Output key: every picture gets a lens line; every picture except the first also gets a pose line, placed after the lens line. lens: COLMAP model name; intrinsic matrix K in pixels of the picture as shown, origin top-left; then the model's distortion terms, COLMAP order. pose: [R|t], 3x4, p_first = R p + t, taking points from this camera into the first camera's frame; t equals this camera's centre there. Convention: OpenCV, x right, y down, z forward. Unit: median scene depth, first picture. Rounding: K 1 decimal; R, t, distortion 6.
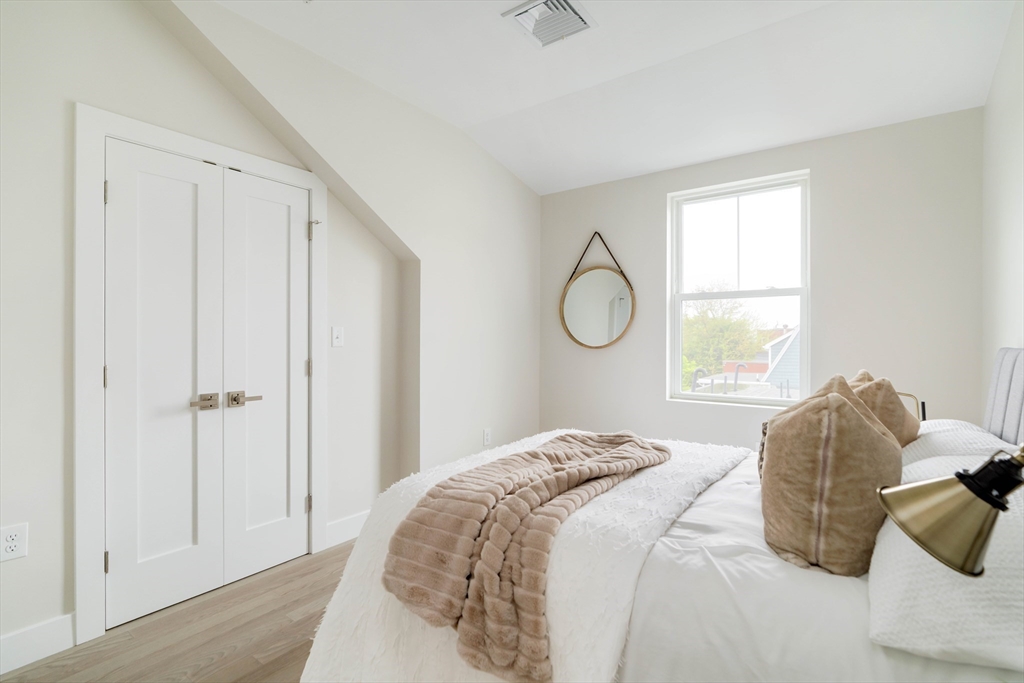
lens RADIAL K [[489.1, 0, 506.6], [0, 489.1, 334.8], [0, 0, 1]] dist [-0.001963, 0.000201]
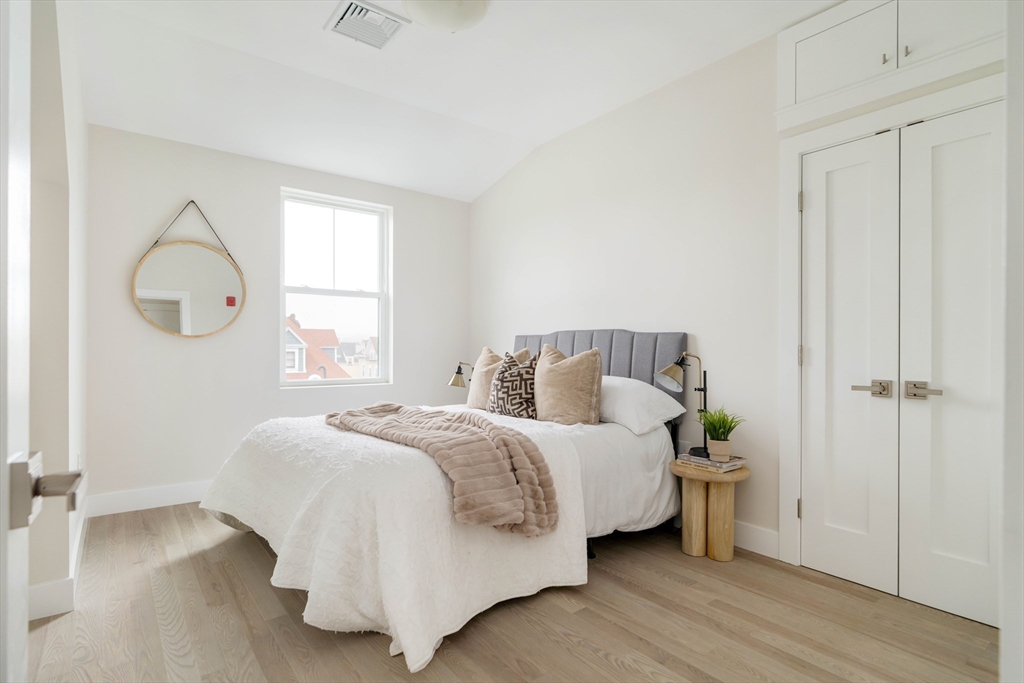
lens RADIAL K [[522.7, 0, 512.0], [0, 522.7, 341.5], [0, 0, 1]] dist [0.001021, 0.000048]
pose [[0.272327, 0.010253, 0.962150, -0.653004], [-0.012358, 0.999898, -0.007158, 0.041634], [-0.962125, -0.009941, 0.272426, 0.260819]]
